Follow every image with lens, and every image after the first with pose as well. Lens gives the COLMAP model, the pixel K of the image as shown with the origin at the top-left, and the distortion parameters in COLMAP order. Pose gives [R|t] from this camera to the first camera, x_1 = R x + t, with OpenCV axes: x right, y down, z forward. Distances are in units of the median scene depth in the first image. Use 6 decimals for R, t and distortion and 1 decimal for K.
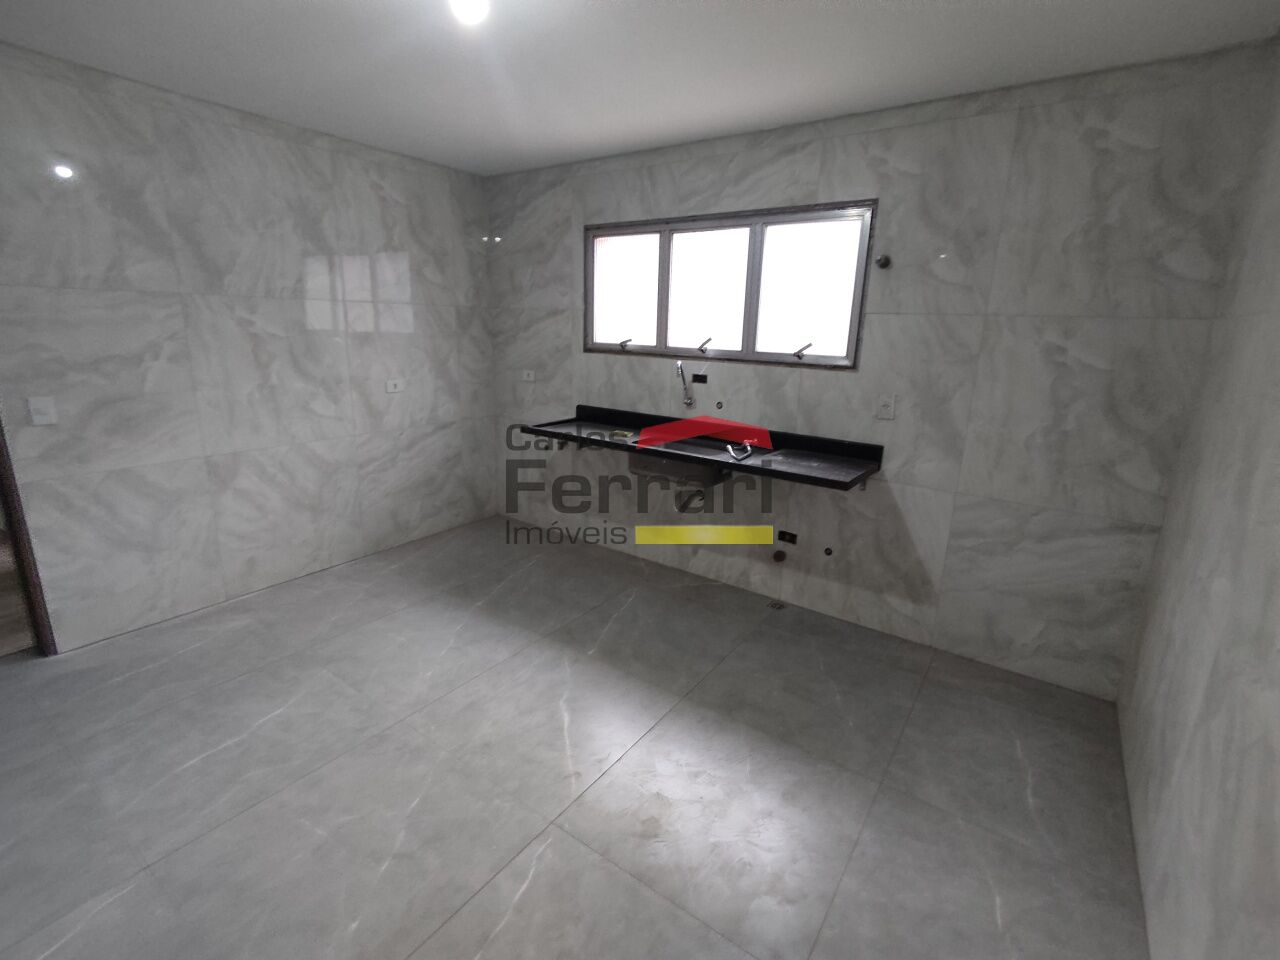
lens RADIAL K [[589.5, 0, 640.0], [0, 589.5, 476.6], [0, 0, 1]] dist [0.001059, -0.003118]
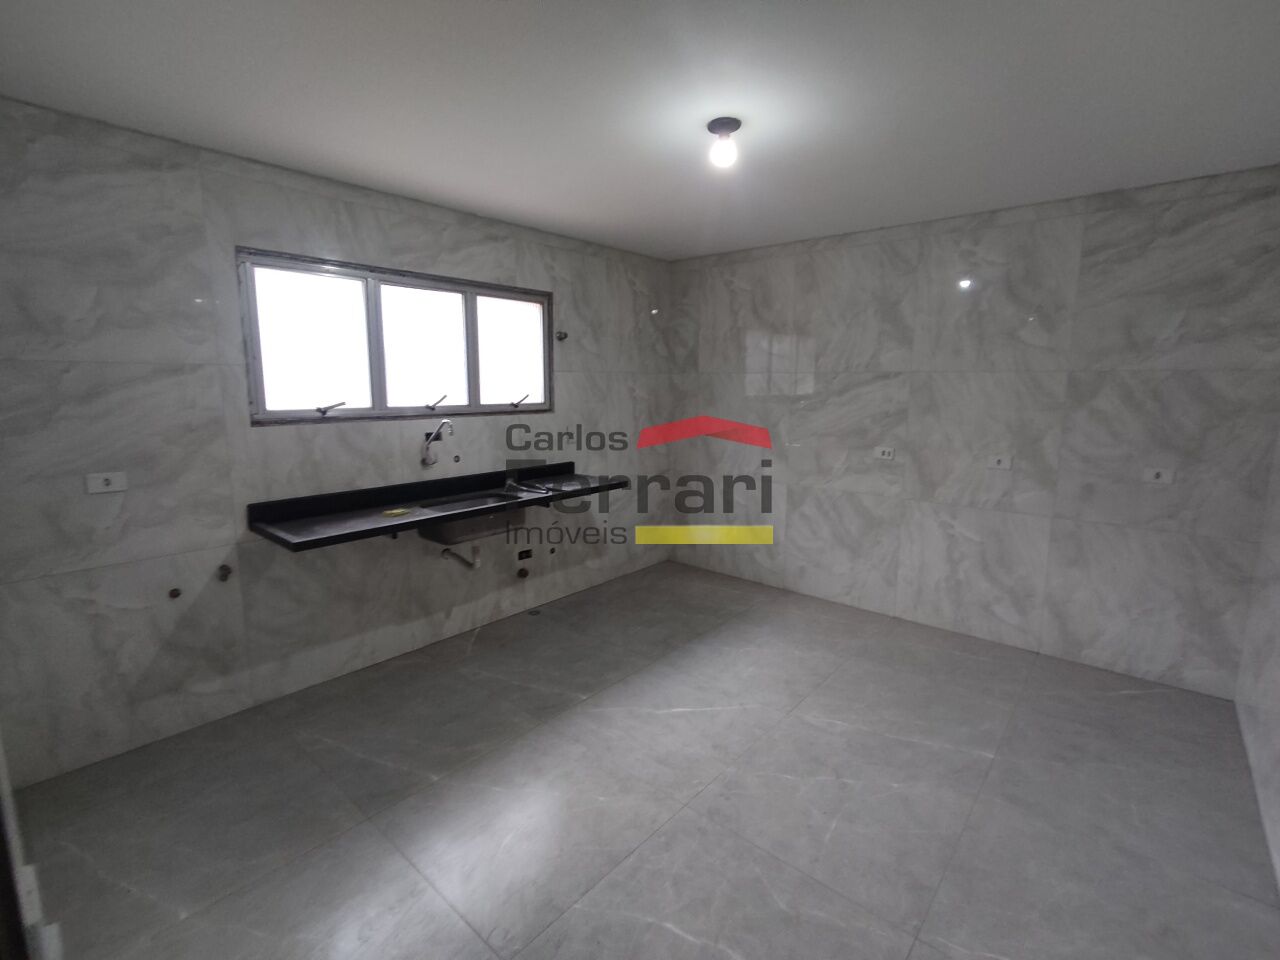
lens RADIAL K [[589.5, 0, 640.7], [0, 589.5, 477.9], [0, 0, 1]] dist [0.001059, -0.003118]
pose [[0.092286, -0.188833, 0.977663, -0.879011], [0.249072, 0.955018, 0.160949, -0.182205], [-0.964078, 0.228655, 0.135167, 0.584959]]
